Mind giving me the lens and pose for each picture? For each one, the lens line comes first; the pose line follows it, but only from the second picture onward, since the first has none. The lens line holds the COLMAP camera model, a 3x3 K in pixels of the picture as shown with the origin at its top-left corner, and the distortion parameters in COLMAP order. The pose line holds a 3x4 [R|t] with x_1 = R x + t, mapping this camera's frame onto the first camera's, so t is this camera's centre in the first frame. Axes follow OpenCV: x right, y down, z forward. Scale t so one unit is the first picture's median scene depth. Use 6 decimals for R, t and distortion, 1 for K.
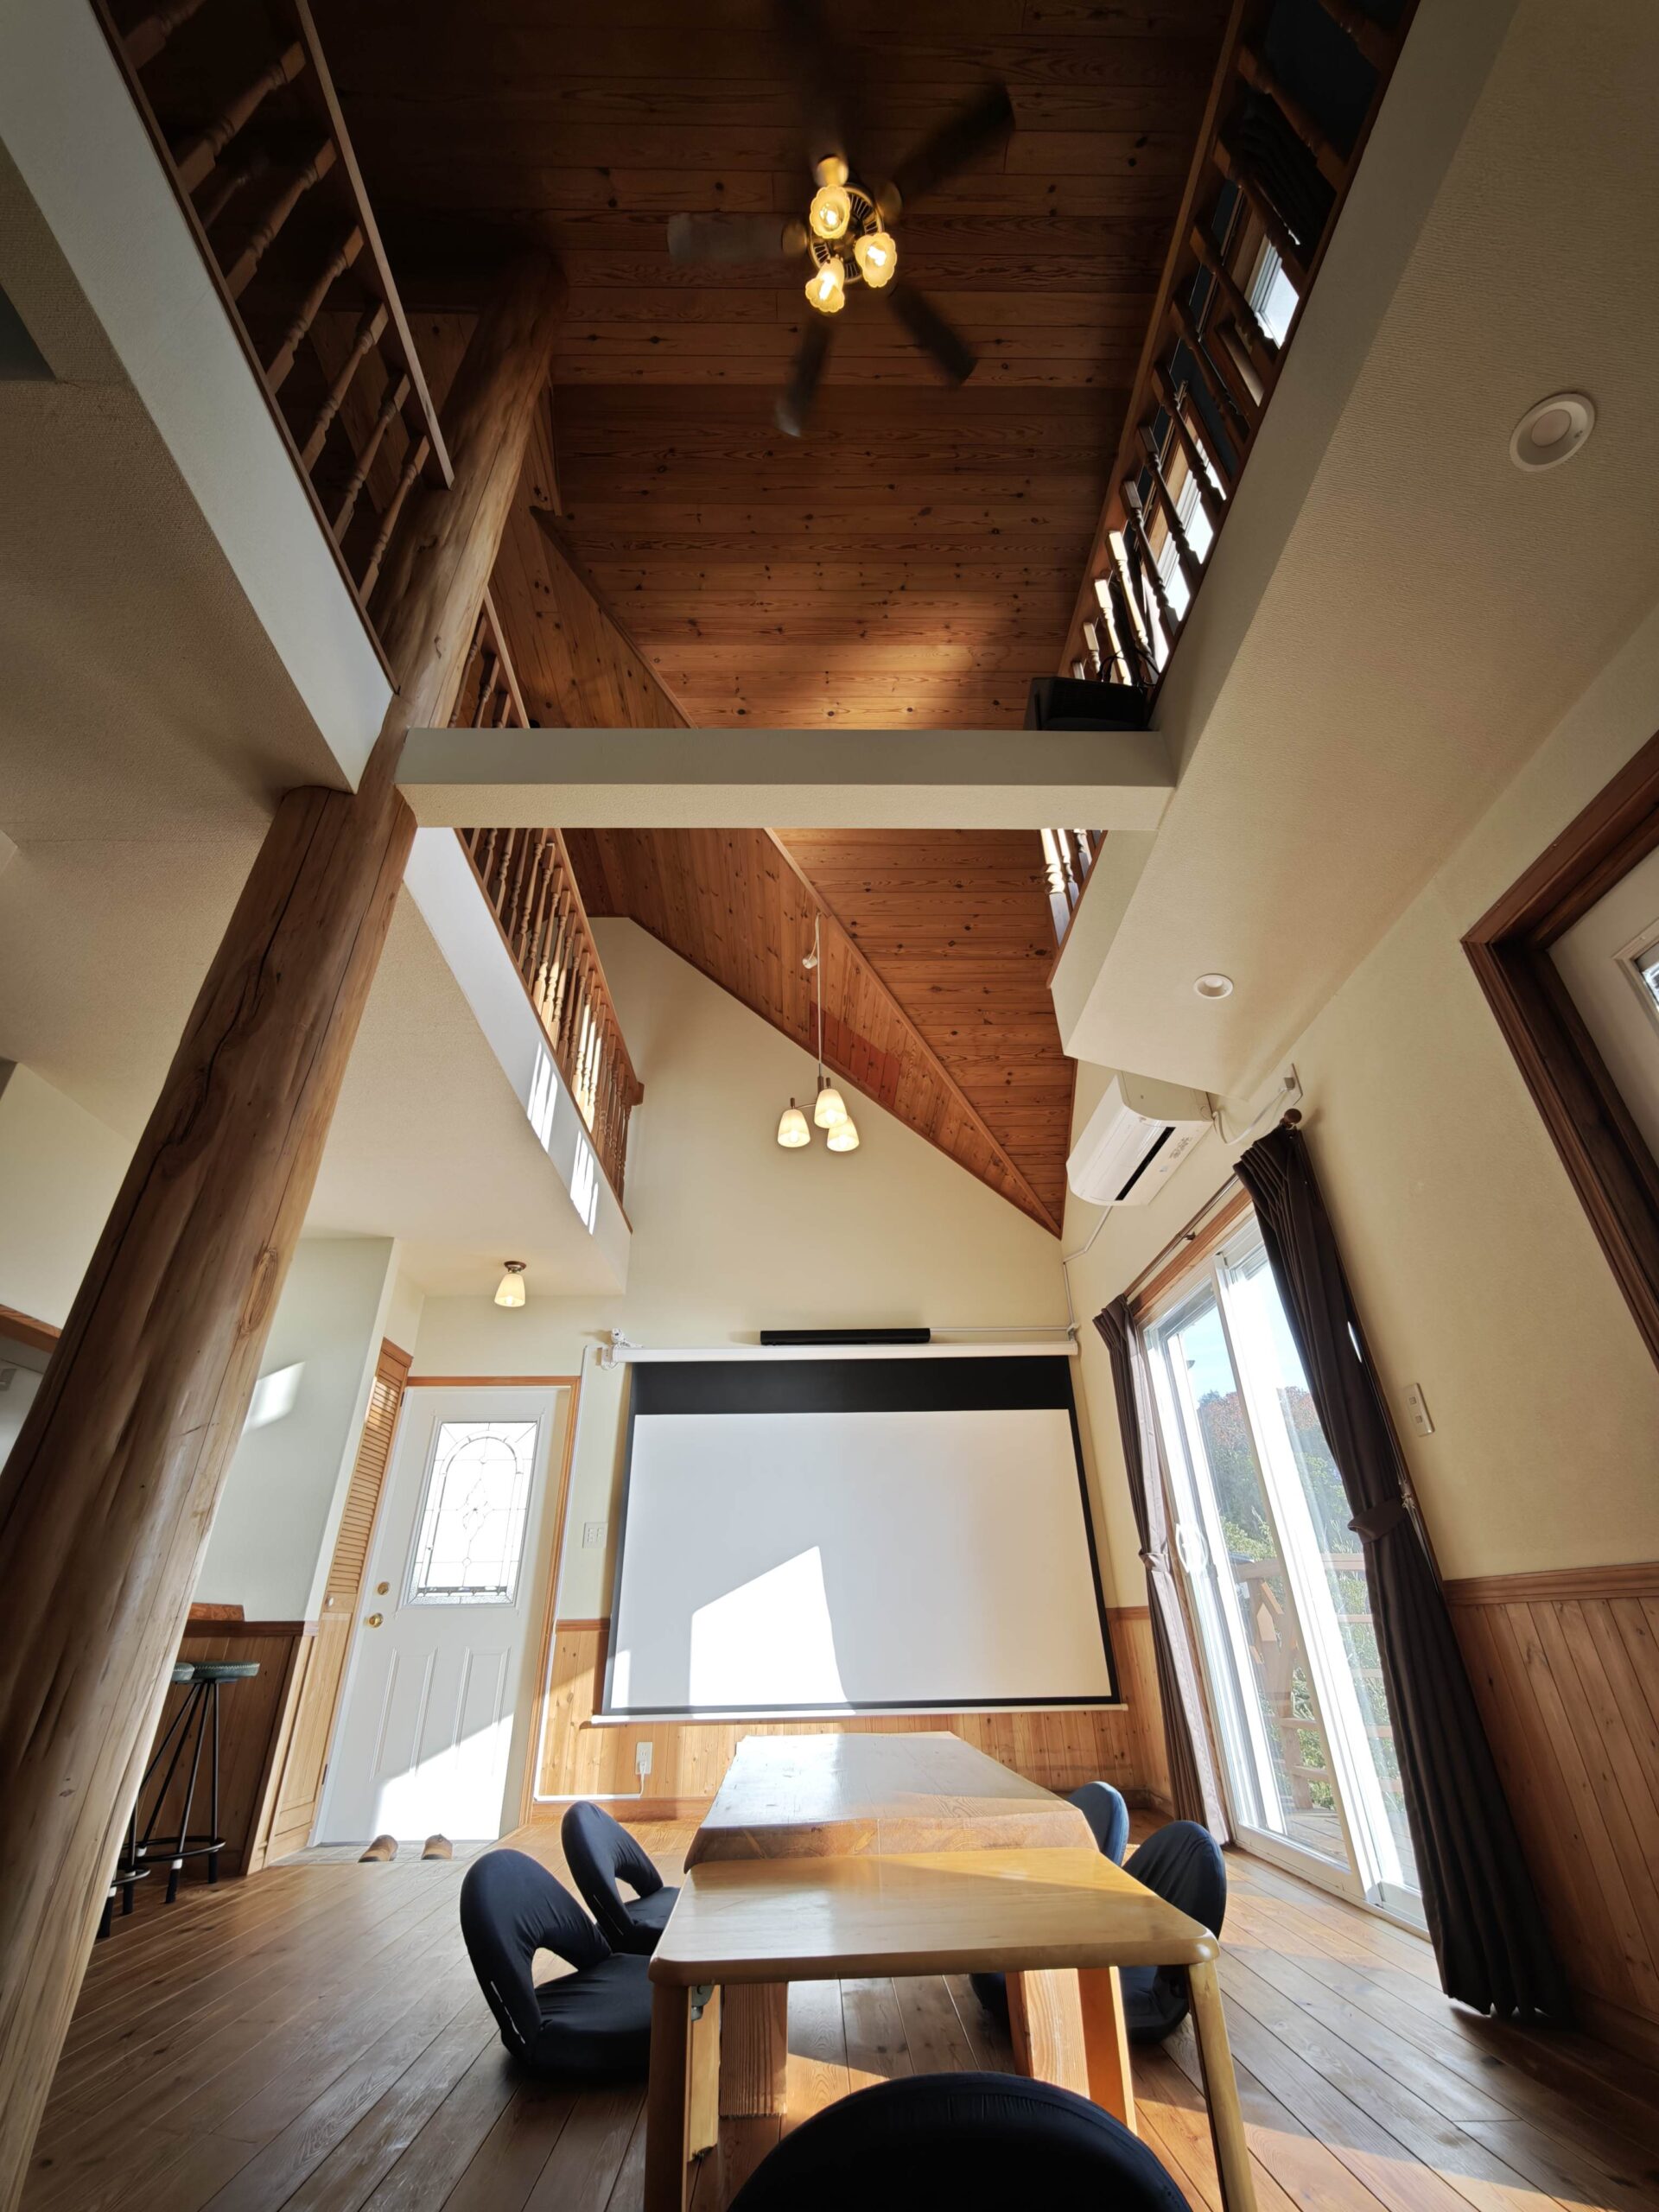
lens RADIAL K [[940.3, 0, 829.5], [0, 940.3, 1106.0], [0, 0, 1]] dist [0.024260, -0.006070]
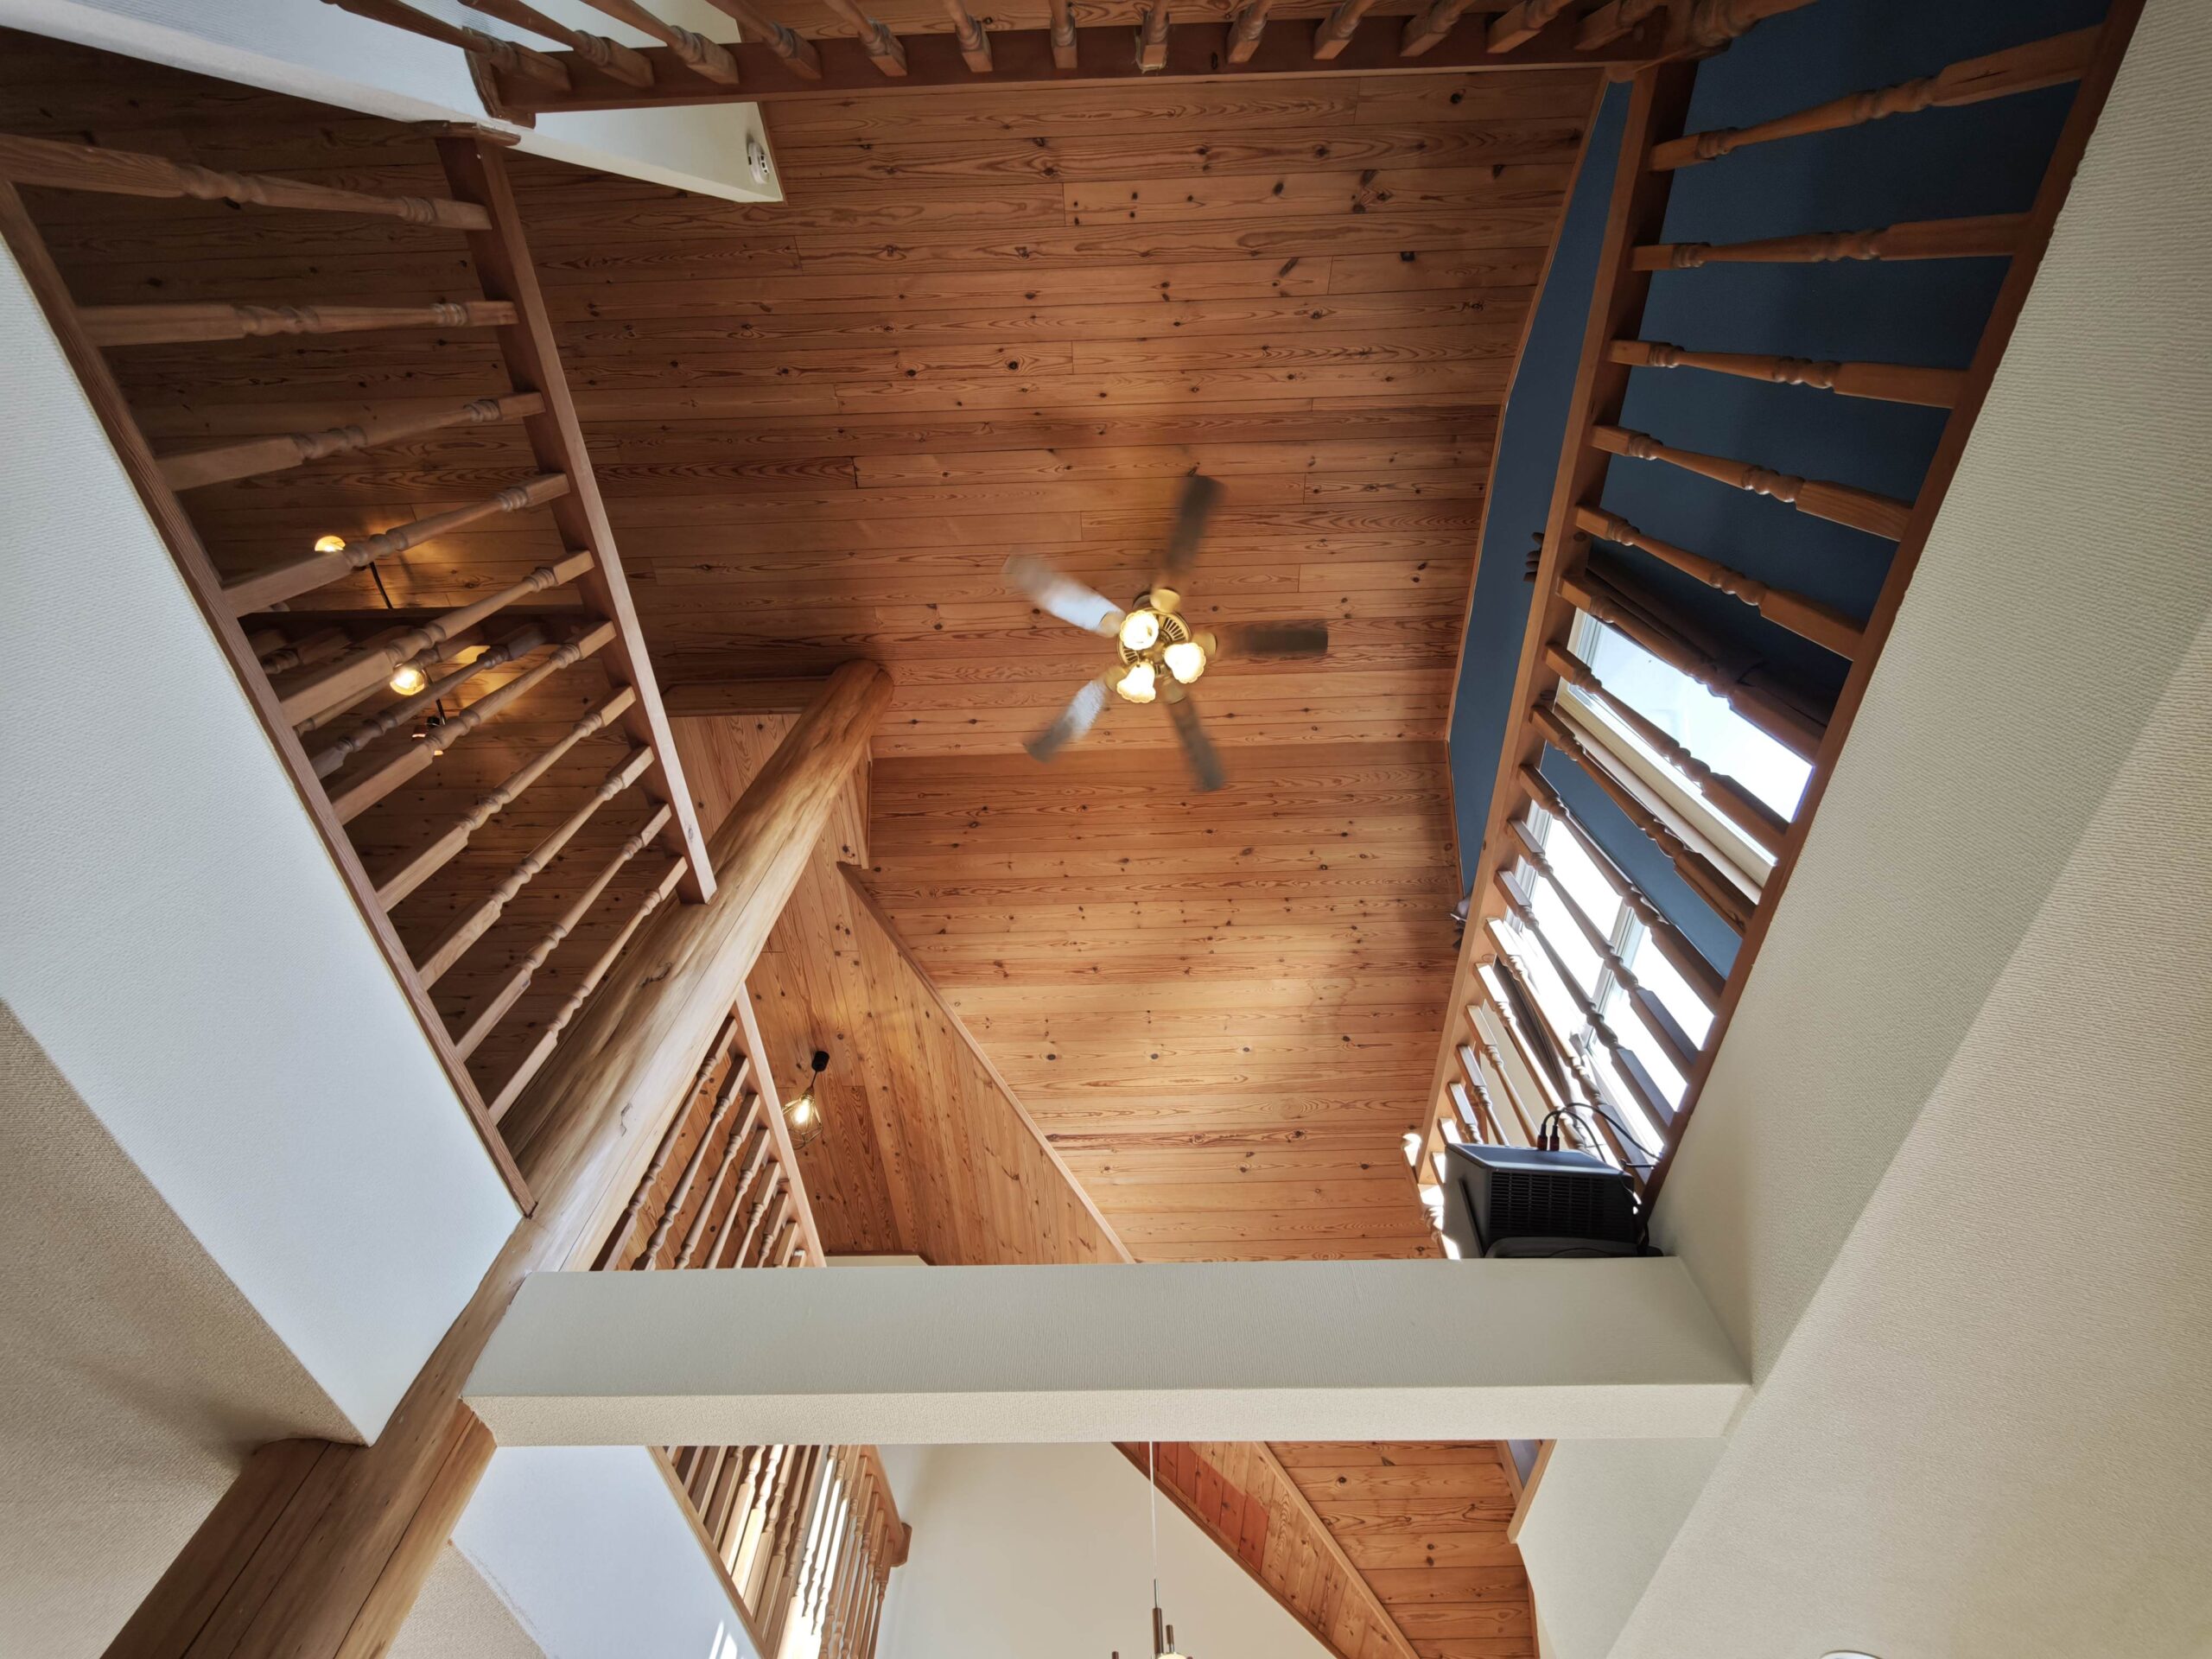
lens RADIAL K [[911.2, 0, 1113.4], [0, 911.2, 829.9], [0, 0, 1]] dist [-0.000918, 0.000000]
pose [[0.998876, -0.031943, -0.035010, -0.000235], [0.011504, 0.880053, -0.474736, -0.215904], [0.045975, 0.473799, 0.879432, 0.182063]]
